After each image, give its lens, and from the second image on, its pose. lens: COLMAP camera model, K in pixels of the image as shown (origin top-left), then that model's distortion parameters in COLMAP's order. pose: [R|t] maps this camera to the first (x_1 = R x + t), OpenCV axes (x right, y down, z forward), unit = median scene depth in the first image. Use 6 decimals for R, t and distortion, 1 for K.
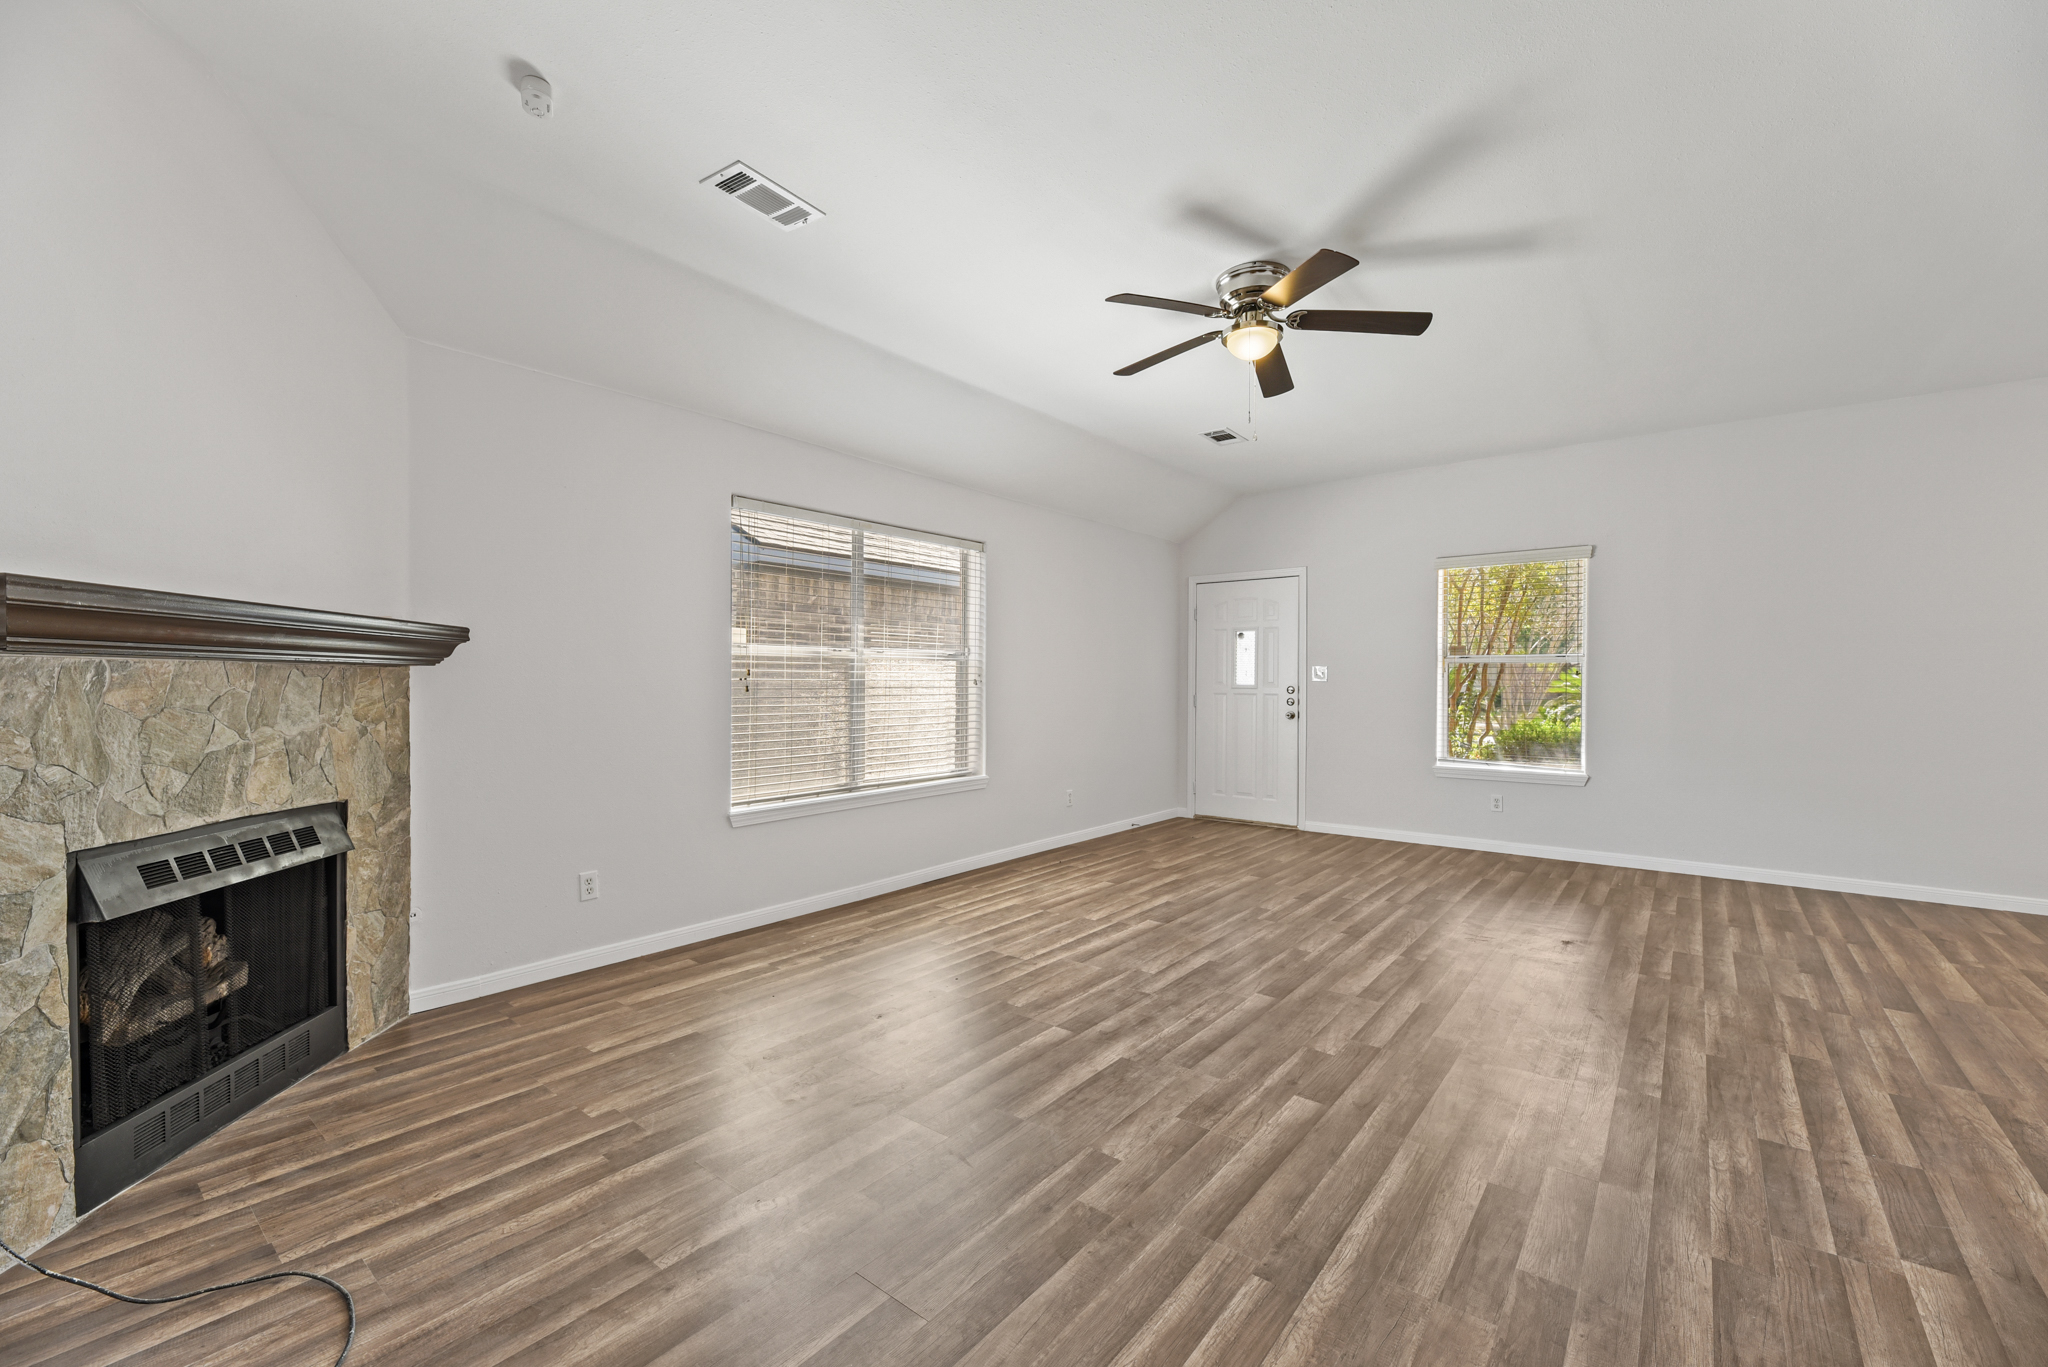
lens RADIAL K [[837.2, 0, 1050.7], [0, 837.2, 679.4], [0, 0, 1]] dist [-0.002858, -0.000861]
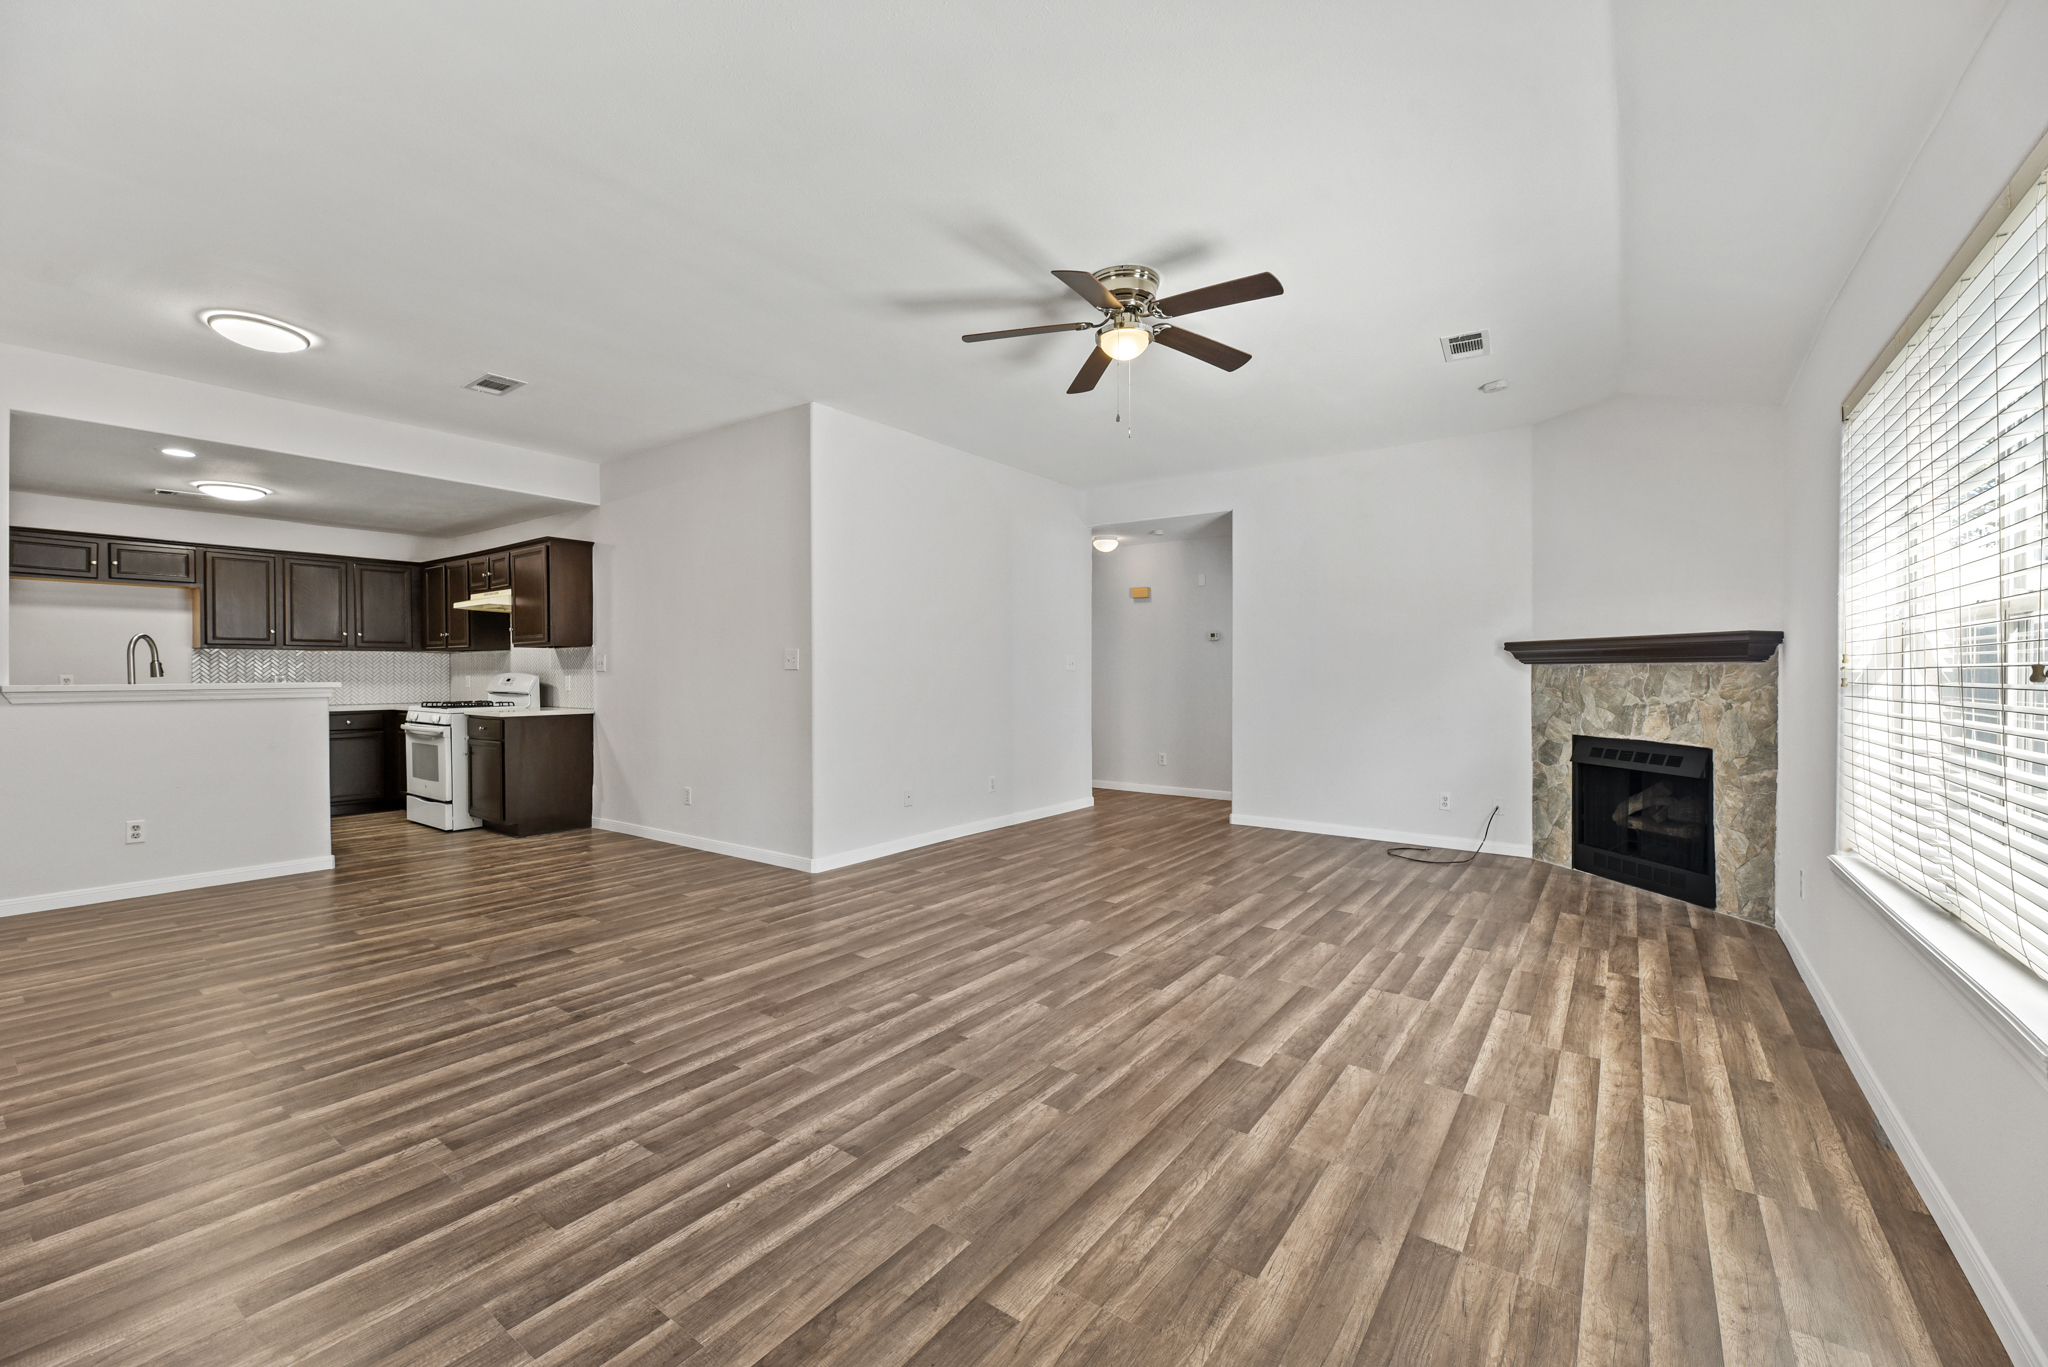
lens RADIAL K [[827.2, 0, 1024.0], [0, 827.2, 683.5], [0, 0, 1]] dist [-0.001471, -0.000377]
pose [[-0.999877, -0.002995, -0.015403, 0.405567], [-0.003132, 0.999956, 0.008884, 0.010775], [0.015376, 0.008931, -0.999842, 2.168652]]
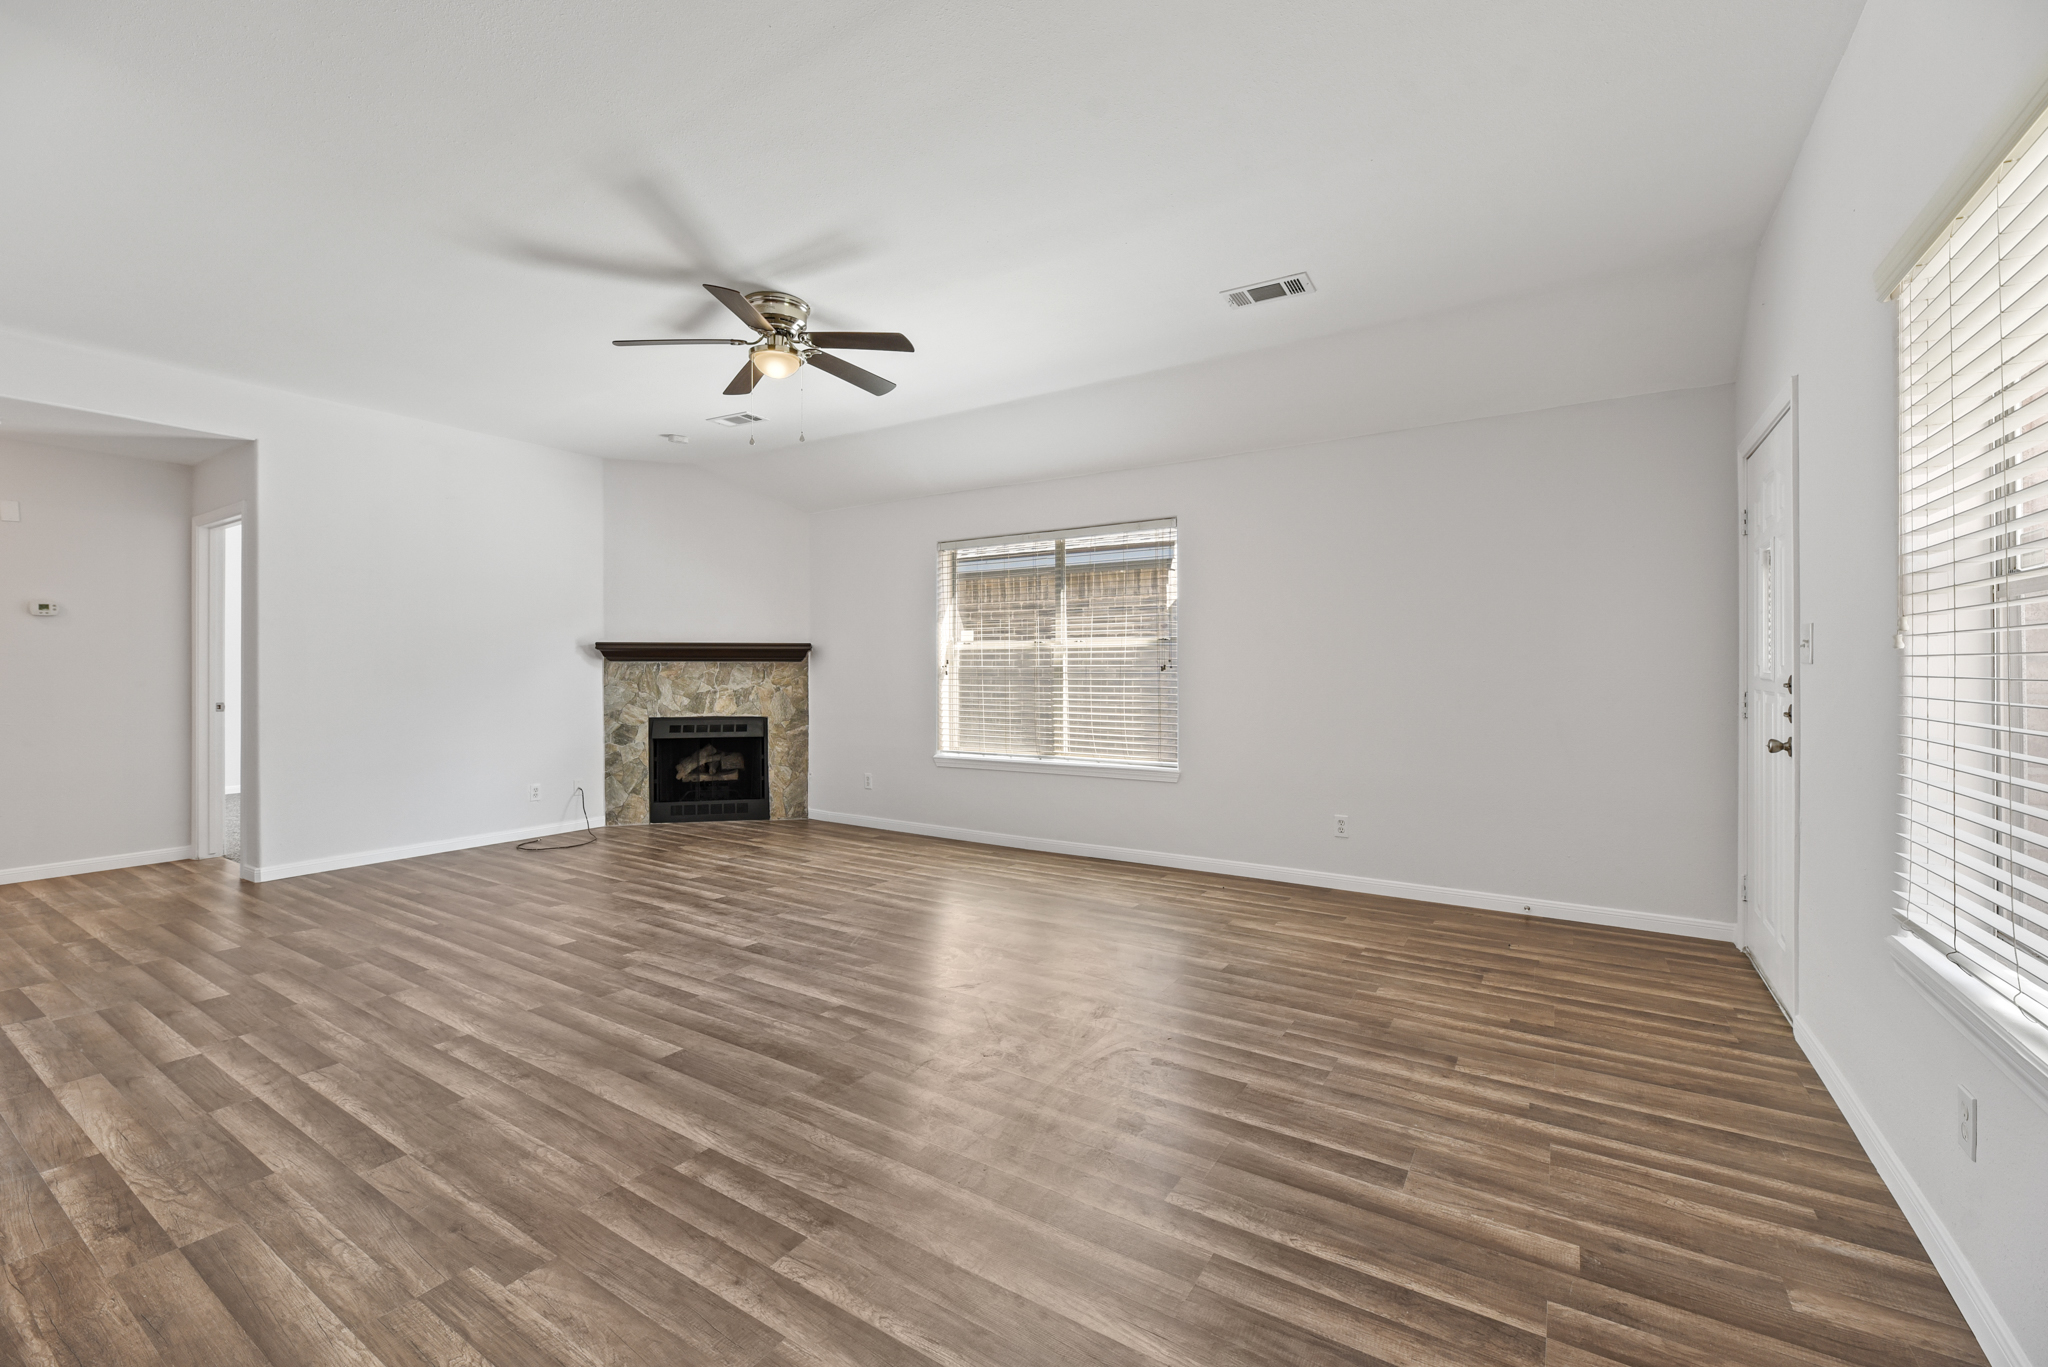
lens RADIAL K [[874.3, 0, 1016.0], [0, 874.3, 655.9], [0, 0, 1]] dist [0.000557, -0.000484]
pose [[0.074896, -0.016633, -0.997053, 1.523867], [0.004276, 0.999857, -0.016358, 0.009015], [0.997182, -0.003039, 0.074957, 1.317952]]
